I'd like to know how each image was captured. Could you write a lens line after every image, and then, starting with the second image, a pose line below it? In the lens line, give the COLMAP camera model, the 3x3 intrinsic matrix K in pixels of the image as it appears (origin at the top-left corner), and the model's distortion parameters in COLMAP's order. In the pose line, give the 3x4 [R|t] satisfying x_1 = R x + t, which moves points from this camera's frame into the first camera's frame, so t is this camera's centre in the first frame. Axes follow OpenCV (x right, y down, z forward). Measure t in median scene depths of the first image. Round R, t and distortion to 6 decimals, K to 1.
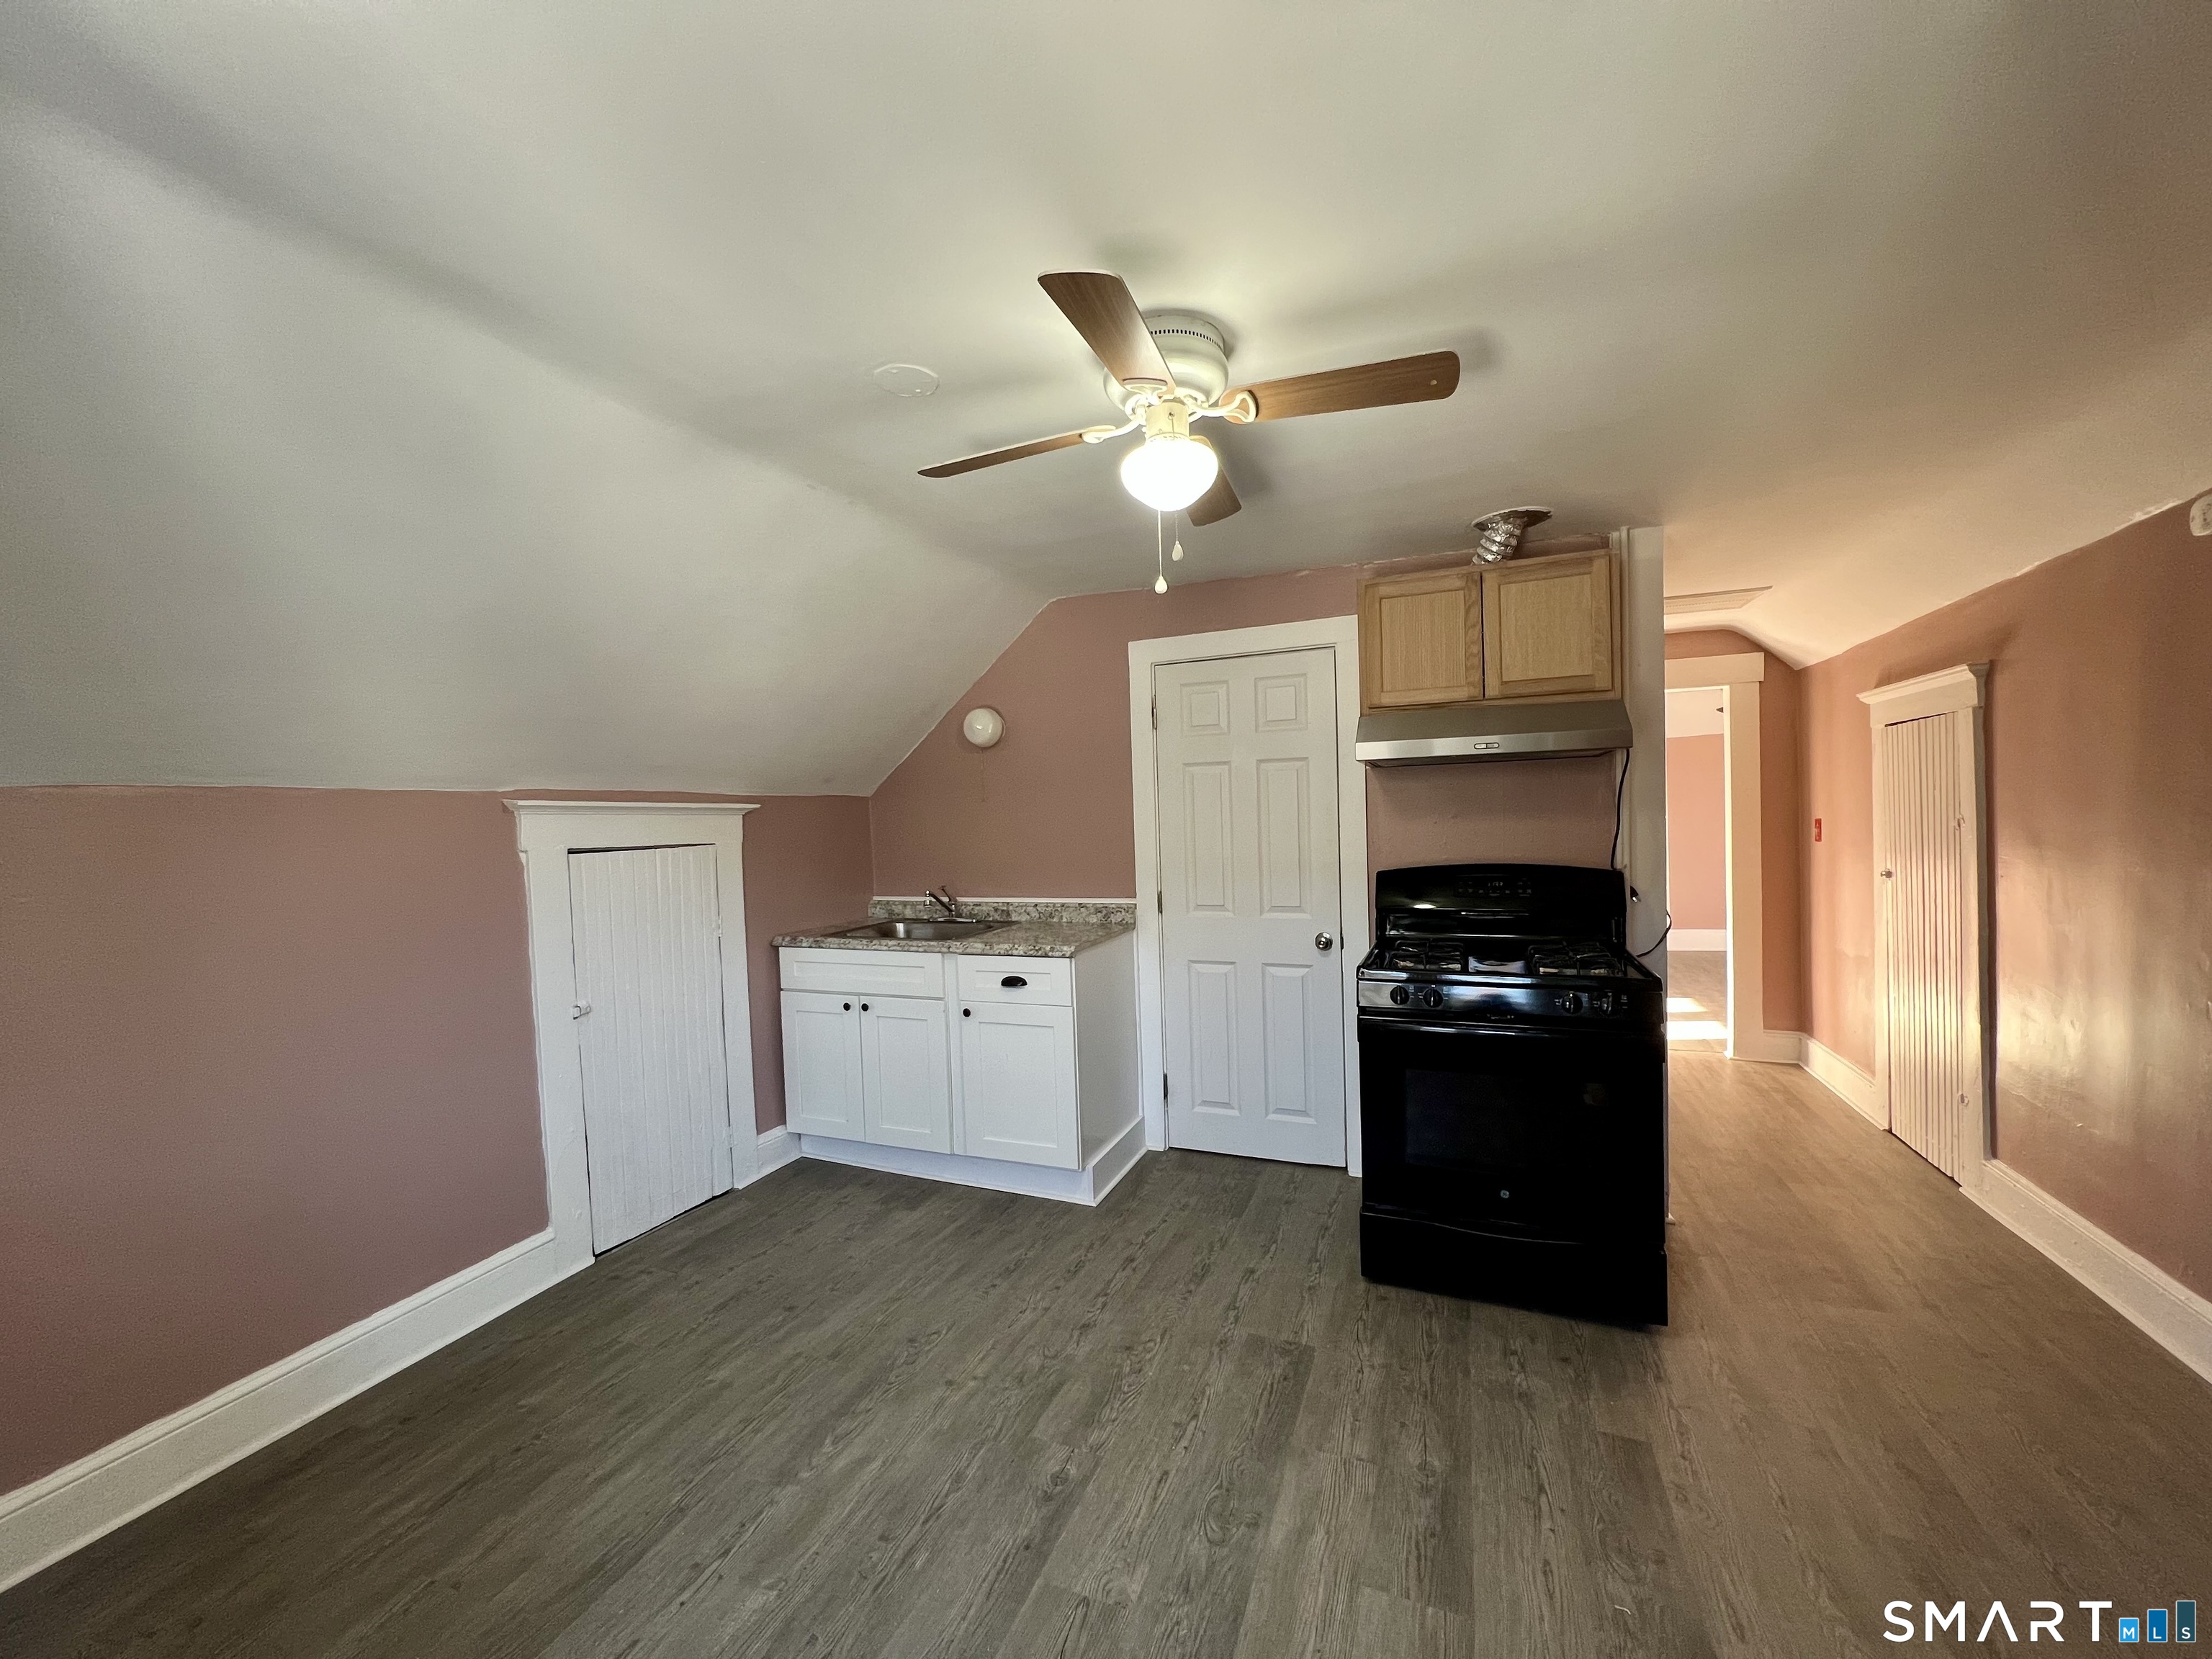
lens RADIAL K [[882.8, 0, 1106.0], [0, 882.8, 829.5], [0, 0, 1]] dist [-0.004953, 0.000653]
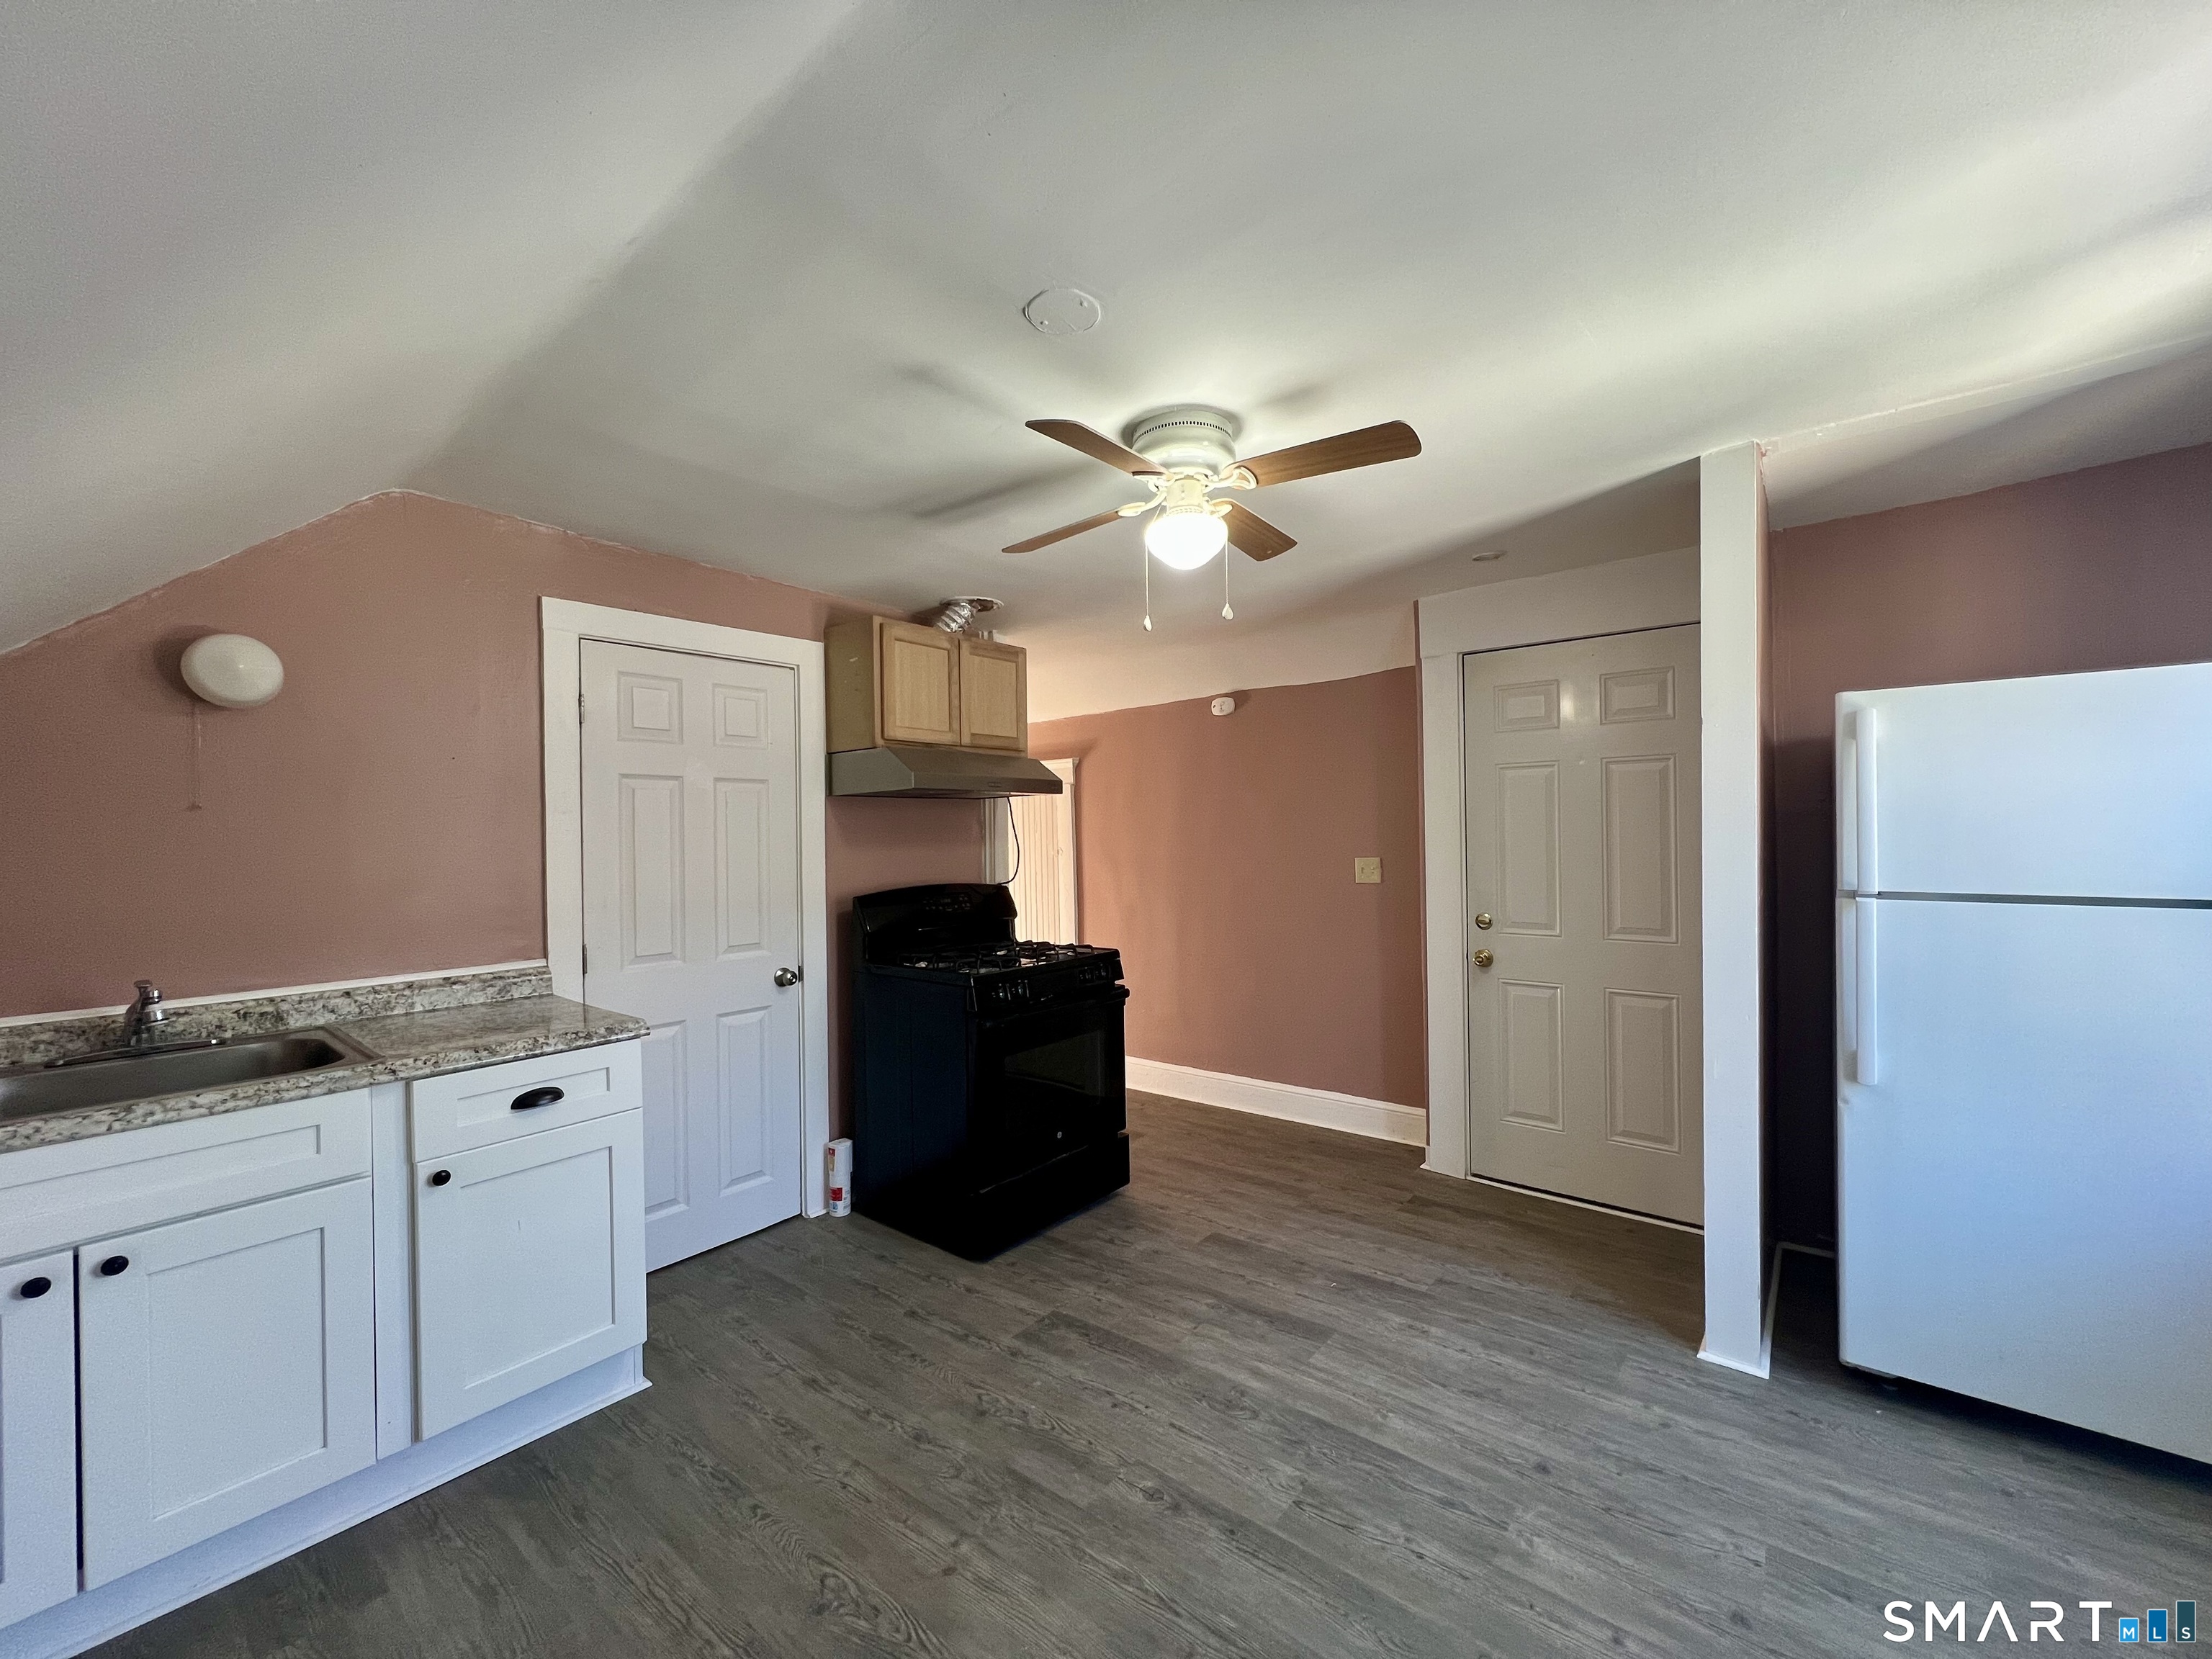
lens RADIAL K [[882.8, 0, 1106.0], [0, 882.8, 829.5], [0, 0, 1]] dist [-0.004953, 0.000653]
pose [[0.286729, 0.029740, 0.957550, -0.665328], [0.025488, 0.998927, -0.038657, 0.018058], [-0.957673, 0.035490, 0.285663, 0.476593]]
